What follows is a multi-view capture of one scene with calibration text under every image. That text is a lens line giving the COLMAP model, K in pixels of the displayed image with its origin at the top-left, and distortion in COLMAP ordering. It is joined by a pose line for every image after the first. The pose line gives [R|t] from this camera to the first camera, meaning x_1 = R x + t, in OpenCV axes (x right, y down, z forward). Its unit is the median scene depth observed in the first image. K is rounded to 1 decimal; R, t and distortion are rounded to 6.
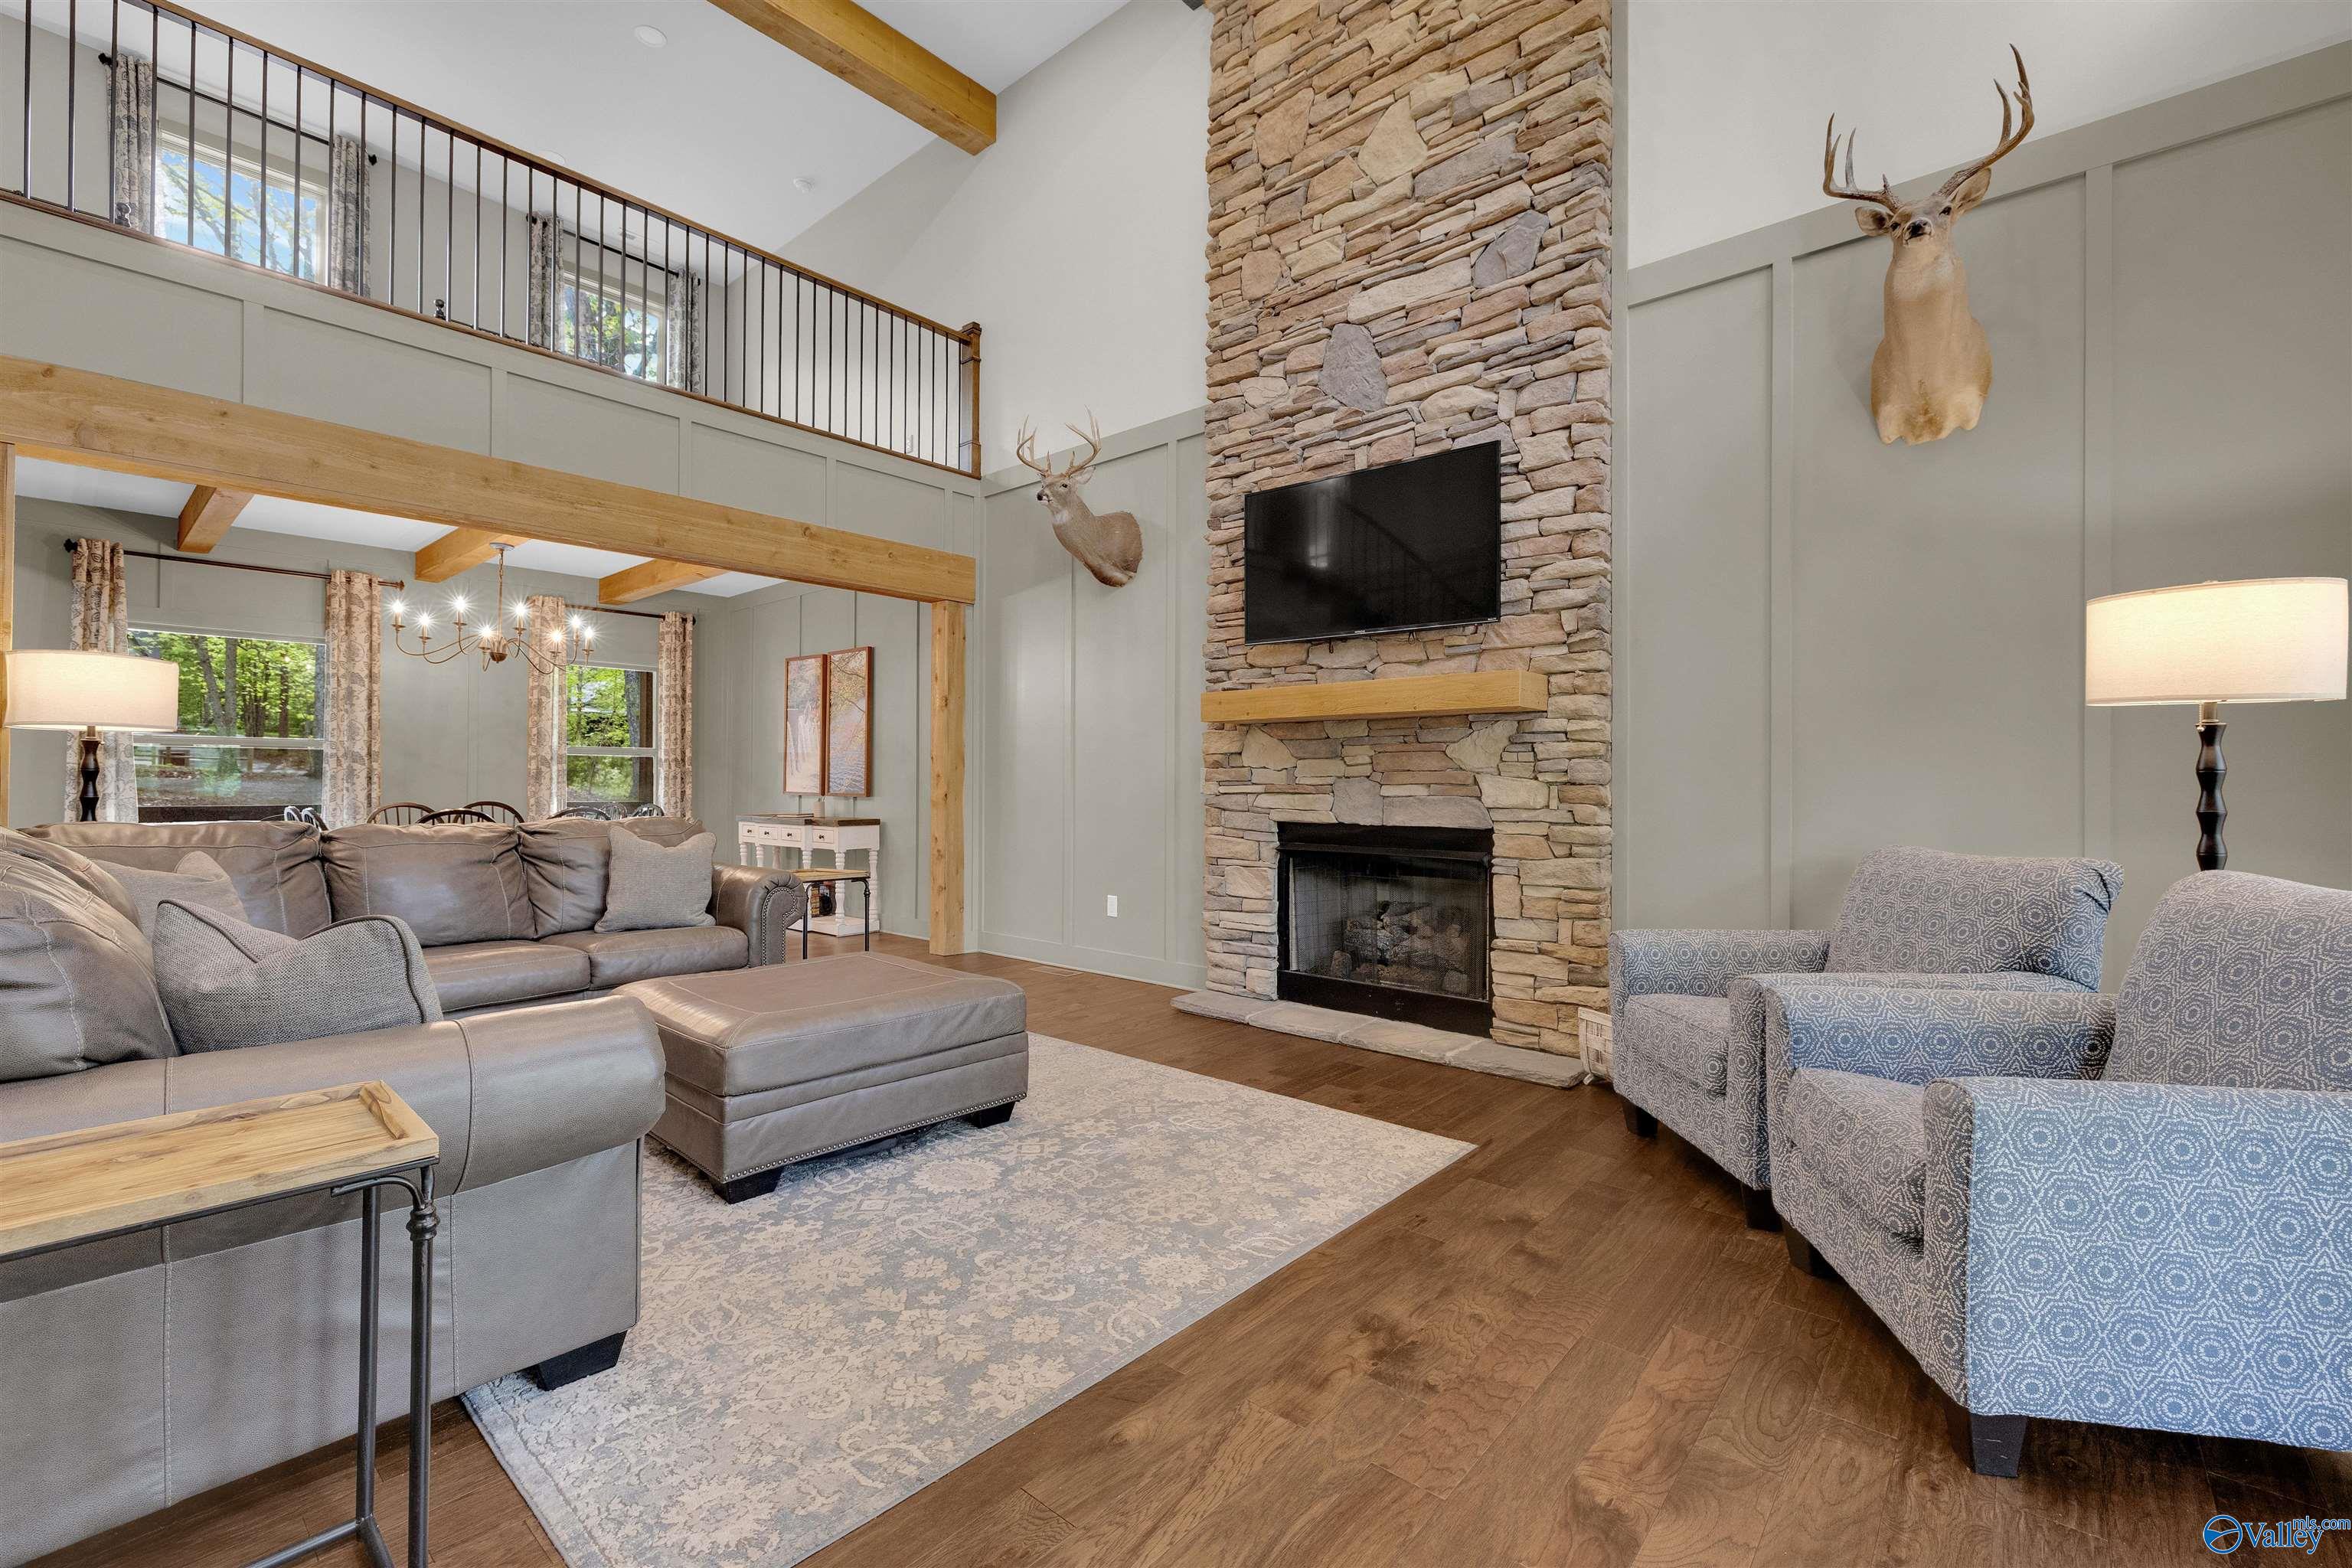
lens RADIAL K [[994.0, 0, 1171.3], [0, 994.0, 778.6], [0, 0, 1]] dist [0.001530, -0.000477]
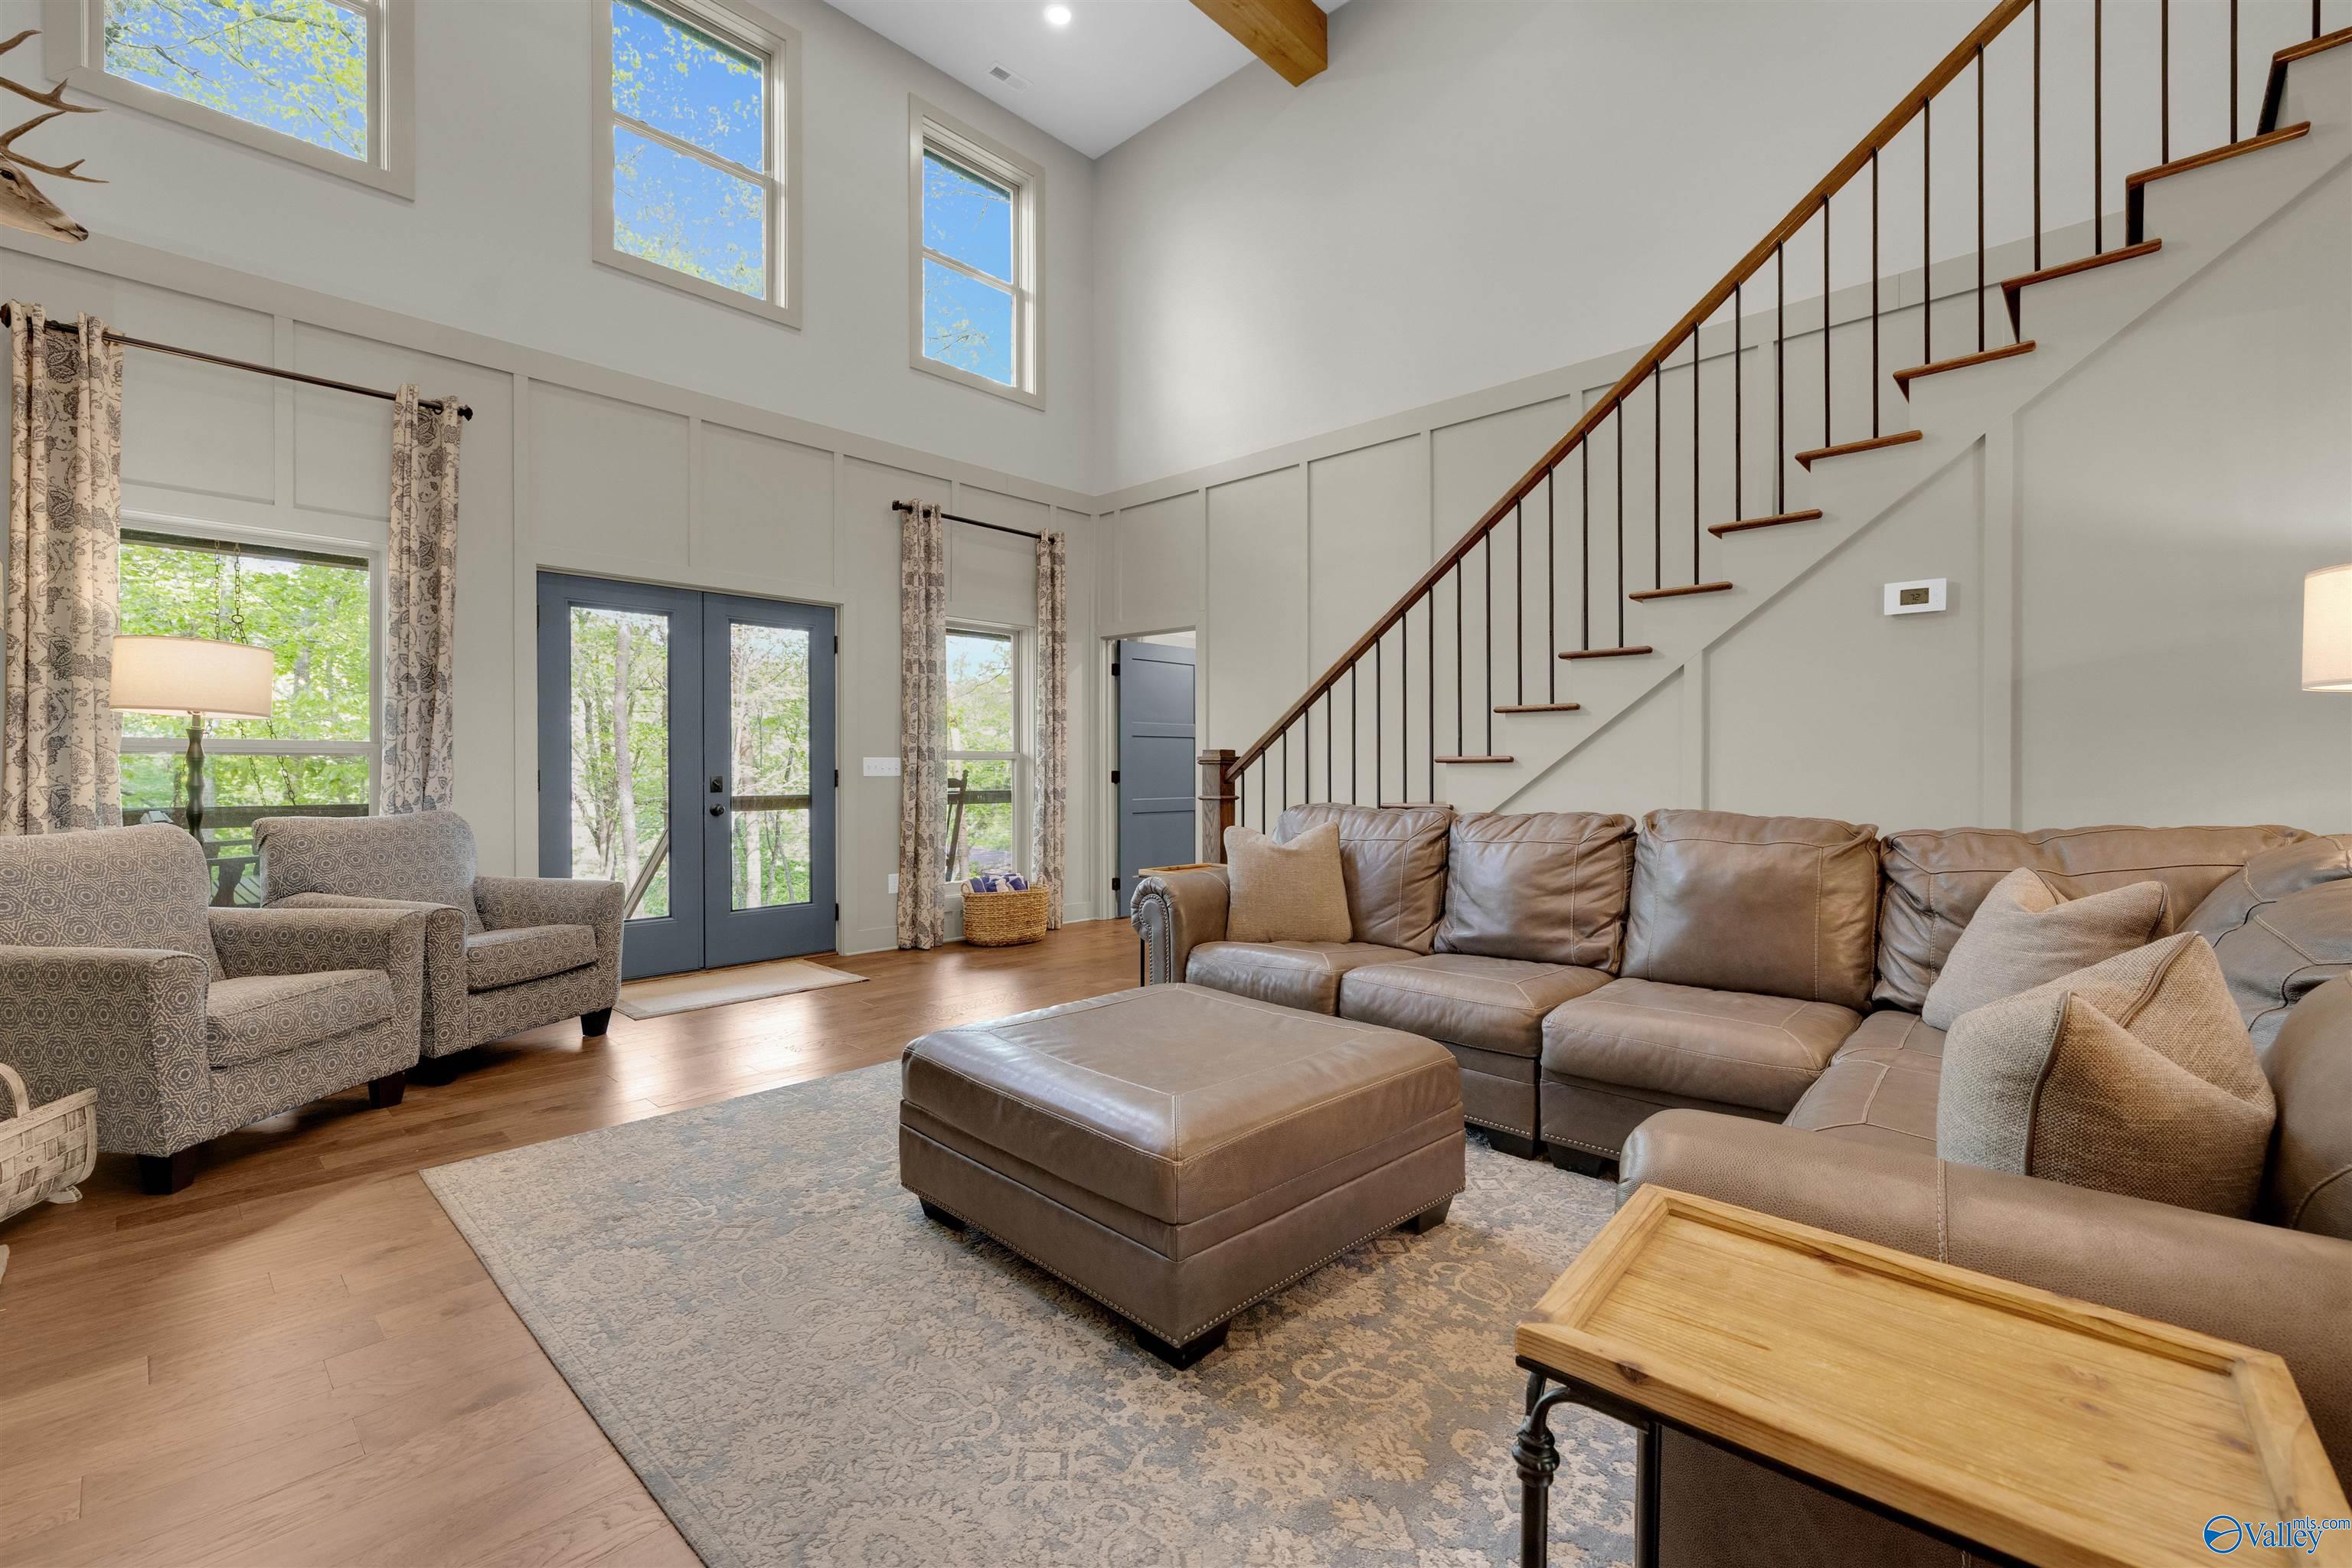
lens RADIAL K [[994.0, 0, 1169.3], [0, 994.0, 771.6], [0, 0, 1]] dist [0.001530, -0.000477]
pose [[-0.999312, -0.005658, 0.036655, -0.308886], [-0.005751, 0.999980, -0.002436, 0.004268], [-0.036641, -0.002646, -0.999325, 1.440794]]
